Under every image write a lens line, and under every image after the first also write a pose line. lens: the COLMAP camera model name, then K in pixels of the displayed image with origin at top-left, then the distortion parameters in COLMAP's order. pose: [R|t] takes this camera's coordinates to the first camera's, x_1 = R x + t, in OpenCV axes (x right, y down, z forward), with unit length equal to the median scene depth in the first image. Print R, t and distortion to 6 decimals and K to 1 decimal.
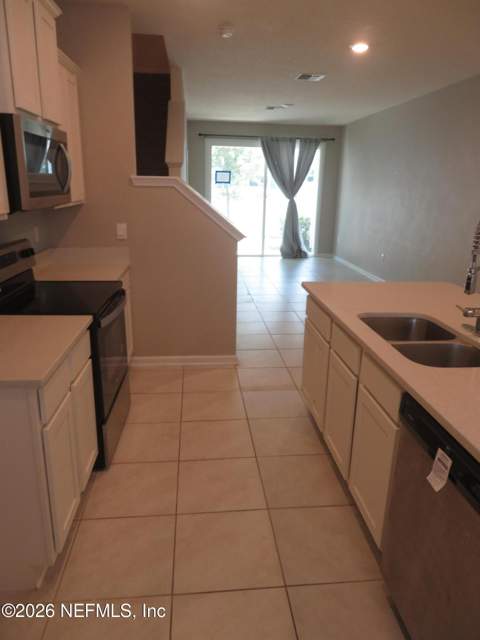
lens RADIAL K [[461.8, 0, 240.0], [0, 461.8, 320.0], [0, 0, 1]] dist [0.002169, -0.000421]
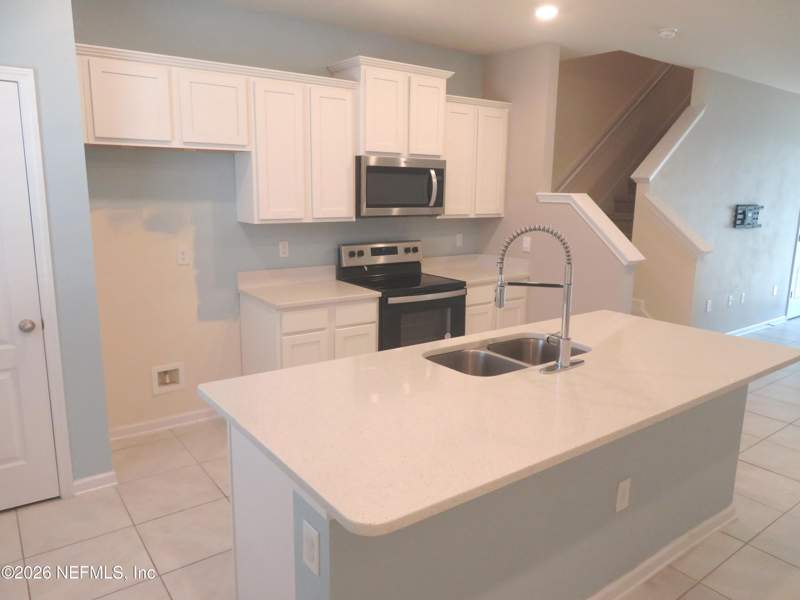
lens RADIAL K [[577.3, 0, 400.0], [0, 577.3, 300.0], [0, 0, 1]] dist [0.002169, -0.000421]
pose [[0.524516, 0.151011, -0.837901, 0.980832], [-0.251142, 0.967797, 0.017210, -0.024755], [0.813517, 0.201405, 0.545551, 0.094031]]
